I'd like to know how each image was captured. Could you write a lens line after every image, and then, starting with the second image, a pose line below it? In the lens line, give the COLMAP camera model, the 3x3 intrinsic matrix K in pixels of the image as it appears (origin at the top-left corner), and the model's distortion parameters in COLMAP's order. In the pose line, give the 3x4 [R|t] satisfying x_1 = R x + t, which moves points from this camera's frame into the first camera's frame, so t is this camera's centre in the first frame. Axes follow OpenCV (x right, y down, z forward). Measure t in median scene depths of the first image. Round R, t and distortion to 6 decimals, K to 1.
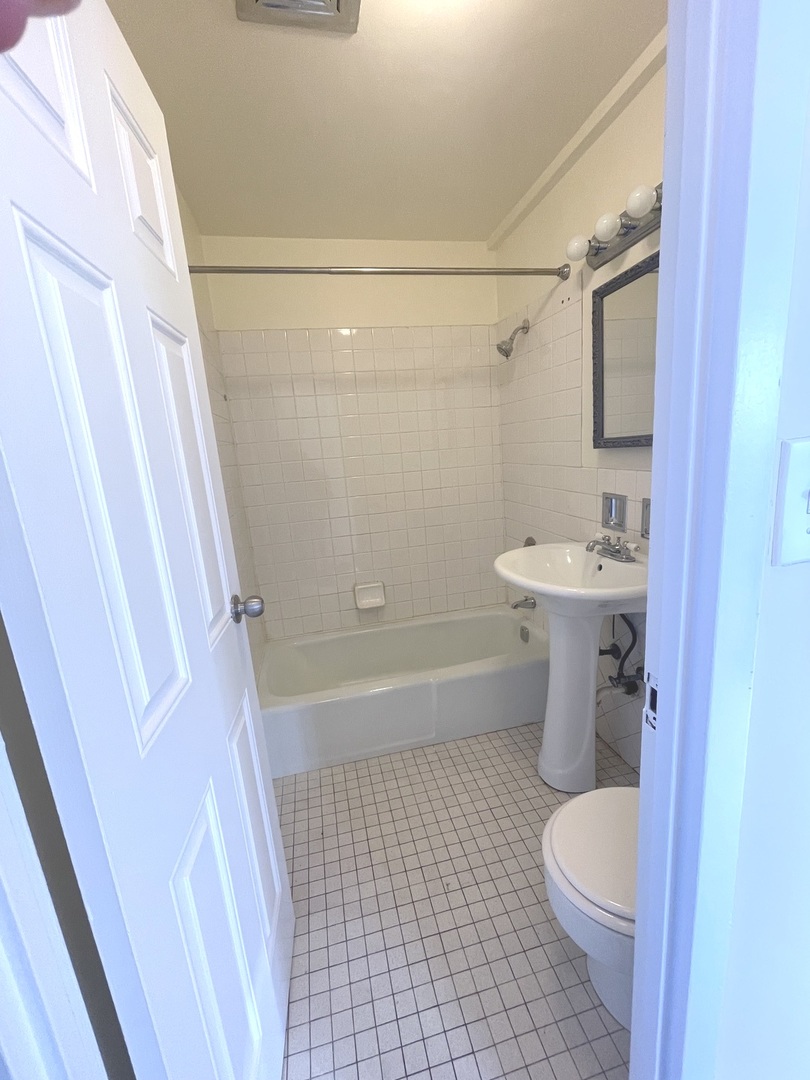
lens RADIAL K [[438.8, 0, 402.5], [0, 438.8, 541.6], [0, 0, 1]] dist [-0.003687, 0.000791]
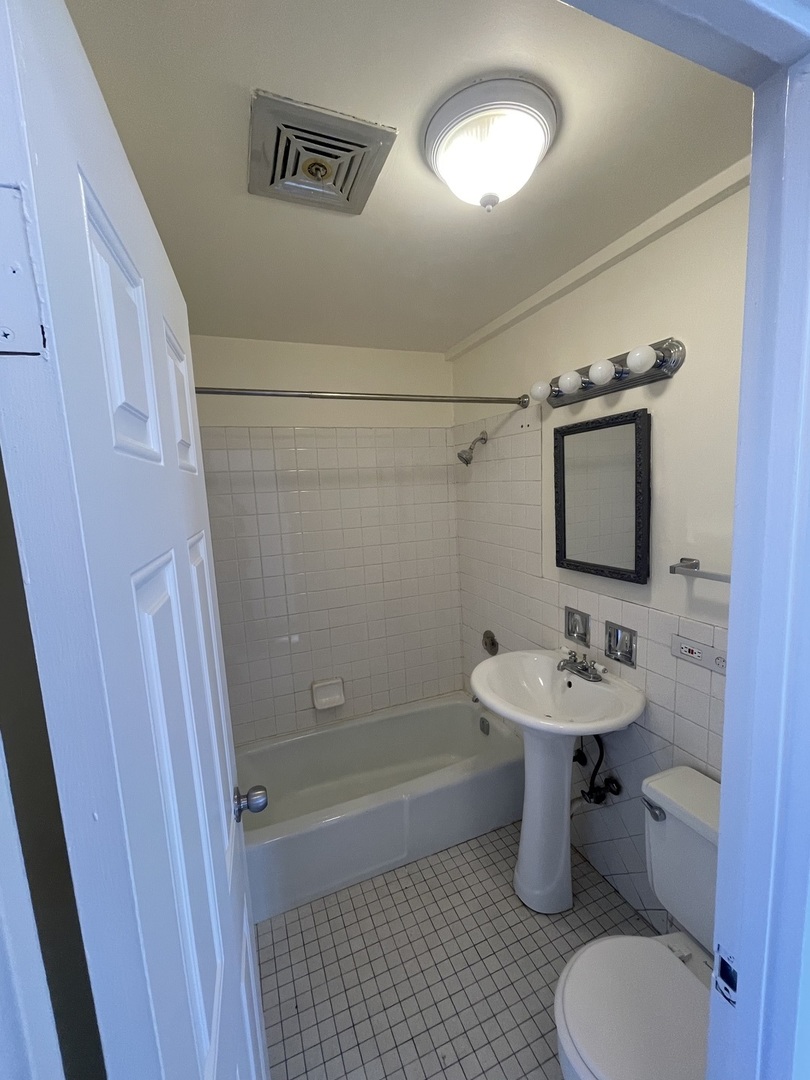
lens RADIAL K [[438.8, 0, 403.9], [0, 438.8, 543.7], [0, 0, 1]] dist [-0.003687, 0.000791]
pose [[0.985781, 0.006976, 0.167889, -0.113350], [0.007942, 0.996087, -0.088017, -0.176319], [-0.167846, 0.088099, 0.981869, 0.004072]]
